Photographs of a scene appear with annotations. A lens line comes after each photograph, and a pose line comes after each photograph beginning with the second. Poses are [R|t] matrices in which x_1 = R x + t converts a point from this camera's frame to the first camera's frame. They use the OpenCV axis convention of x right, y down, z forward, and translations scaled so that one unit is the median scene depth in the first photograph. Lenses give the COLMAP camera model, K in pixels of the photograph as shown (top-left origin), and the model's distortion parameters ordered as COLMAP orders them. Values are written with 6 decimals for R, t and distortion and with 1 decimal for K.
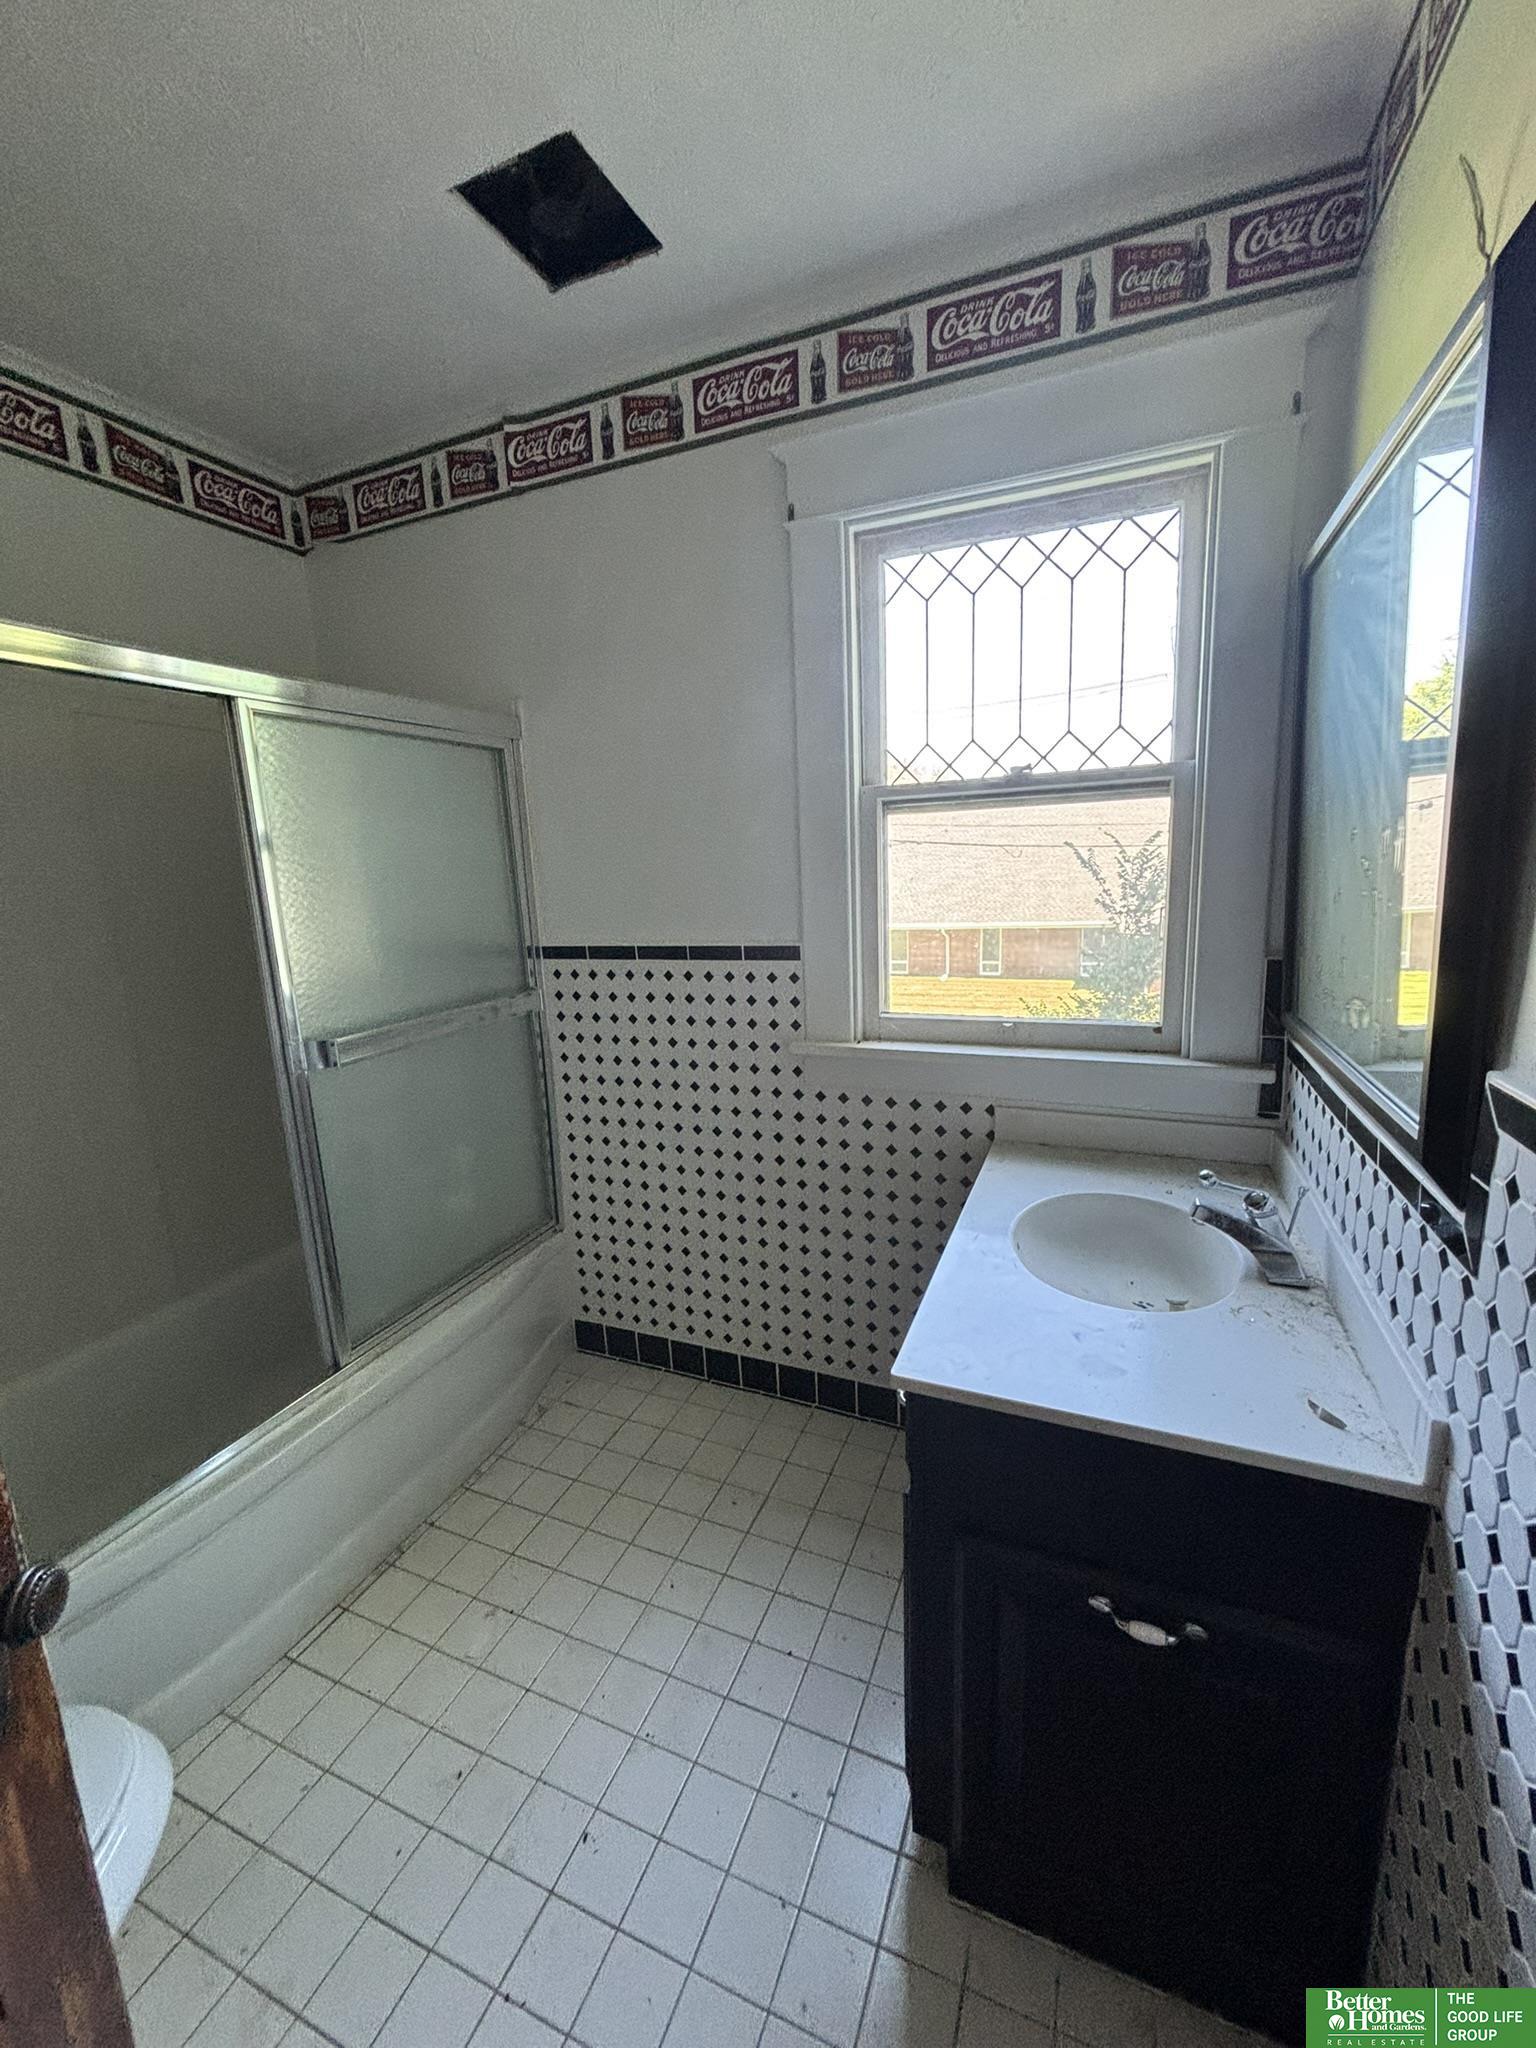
lens RADIAL K [[823.4, 0, 766.9], [0, 823.4, 1021.3], [0, 0, 1]] dist [-0.003785, 0.003852]
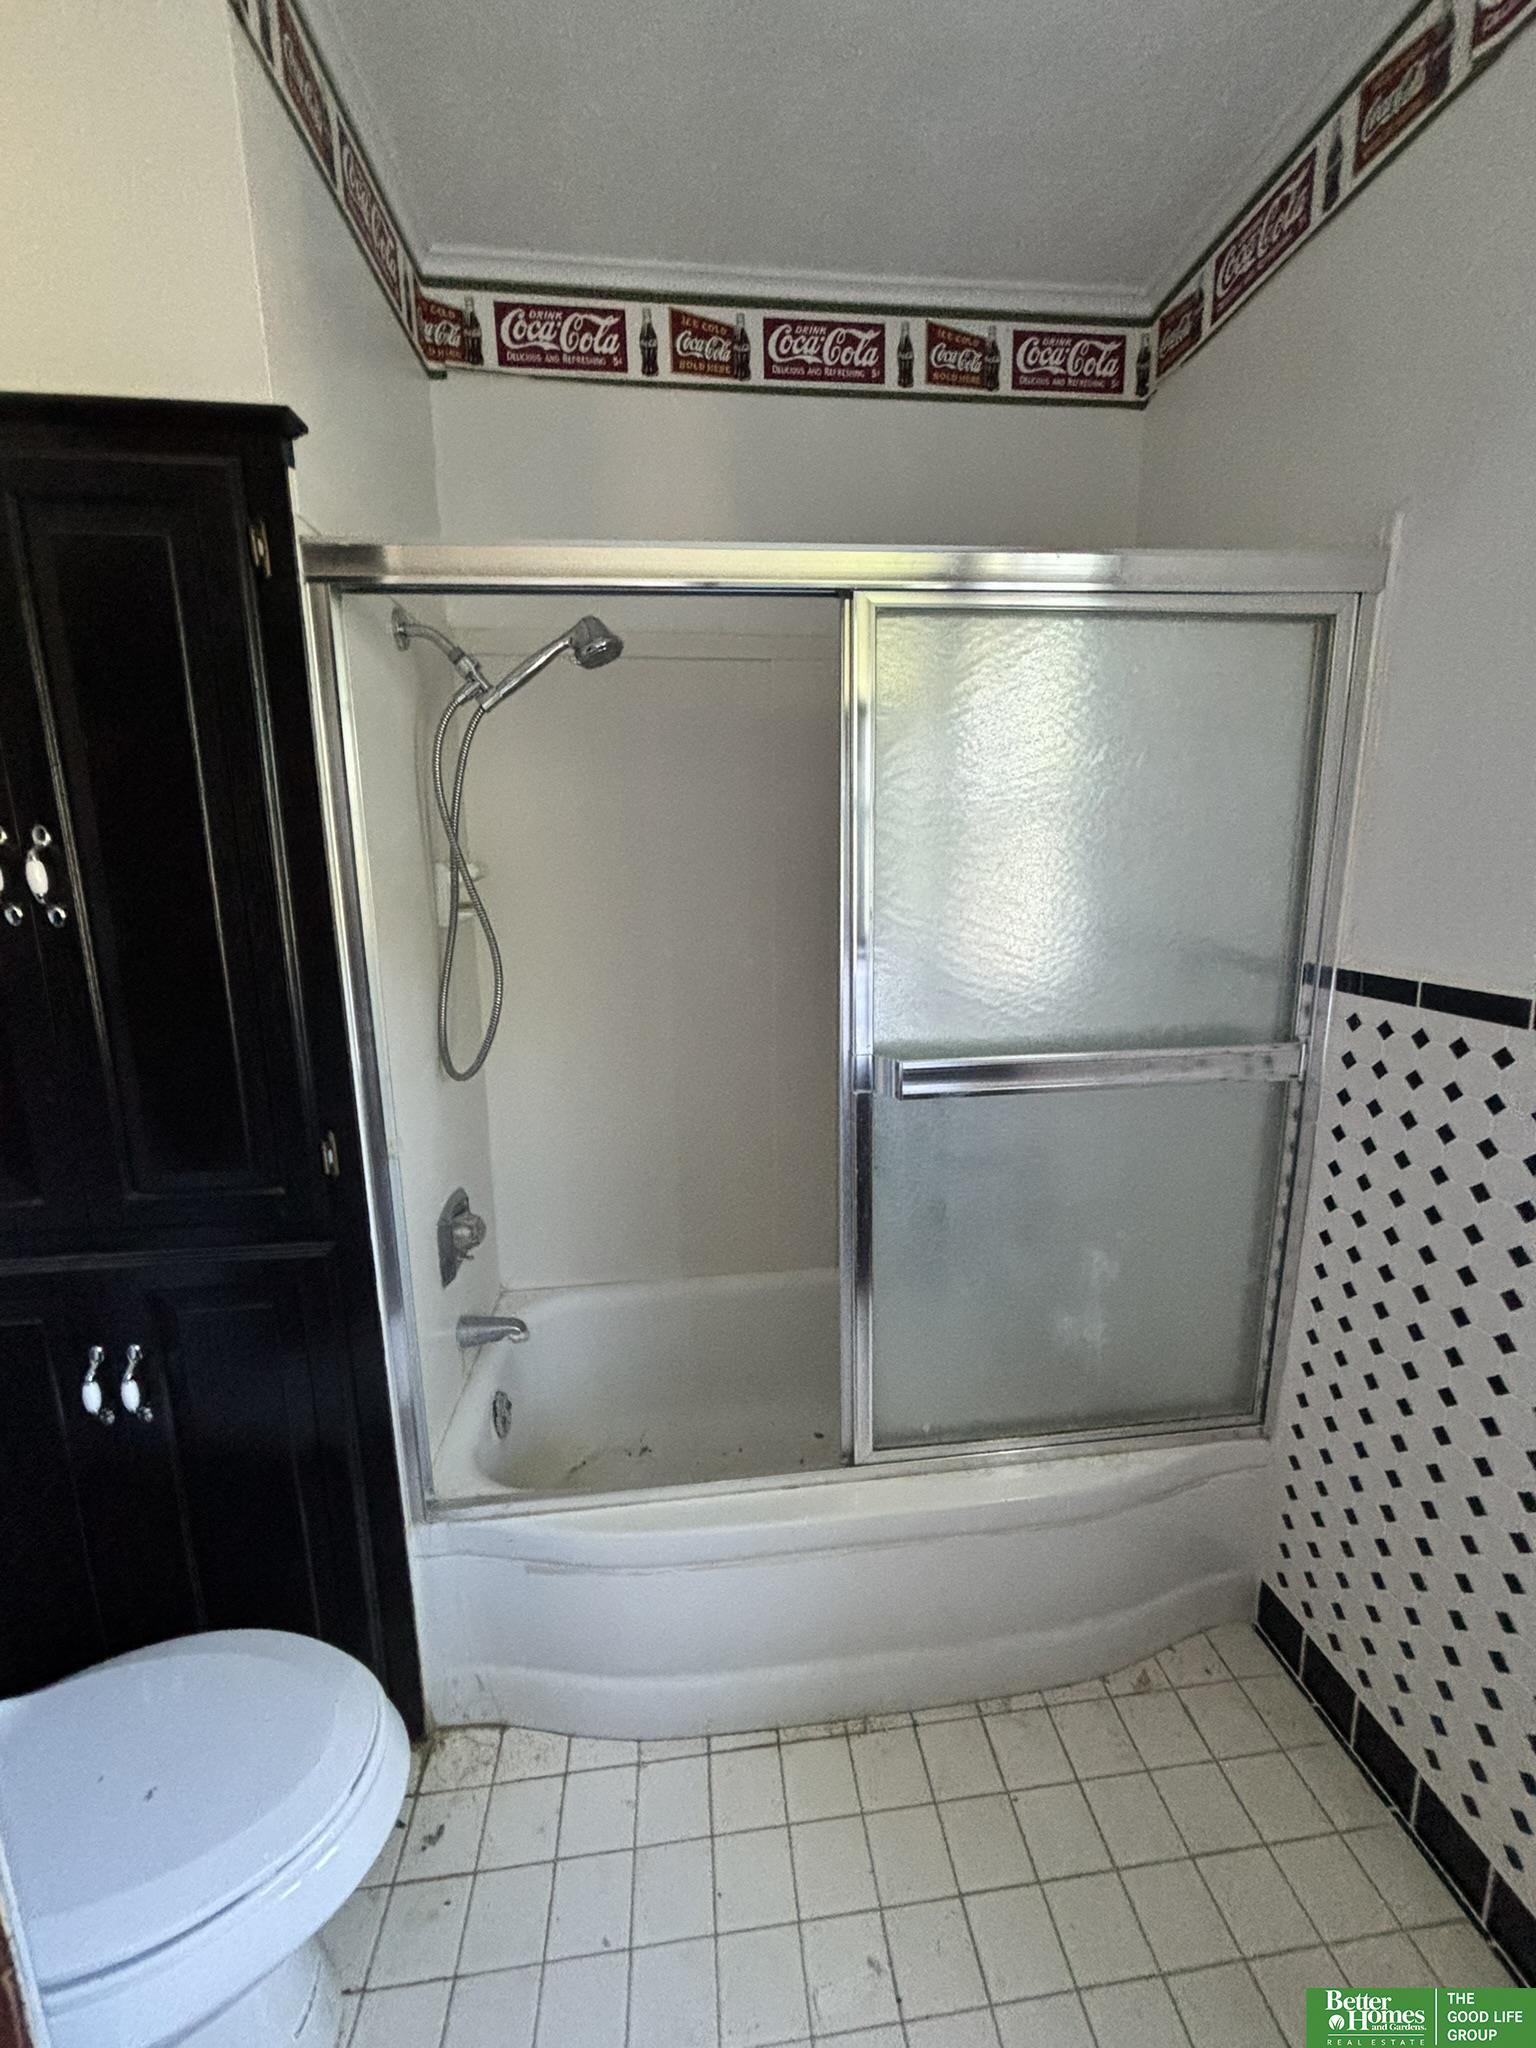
lens RADIAL K [[823.4, 0, 775.4], [0, 823.4, 1022.4], [0, 0, 1]] dist [-0.003785, 0.003852]
pose [[0.483519, 0.205128, -0.850959, 0.027682], [-0.178863, 0.974795, 0.133349, -0.061982], [0.856865, 0.087729, 0.508022, 0.390924]]
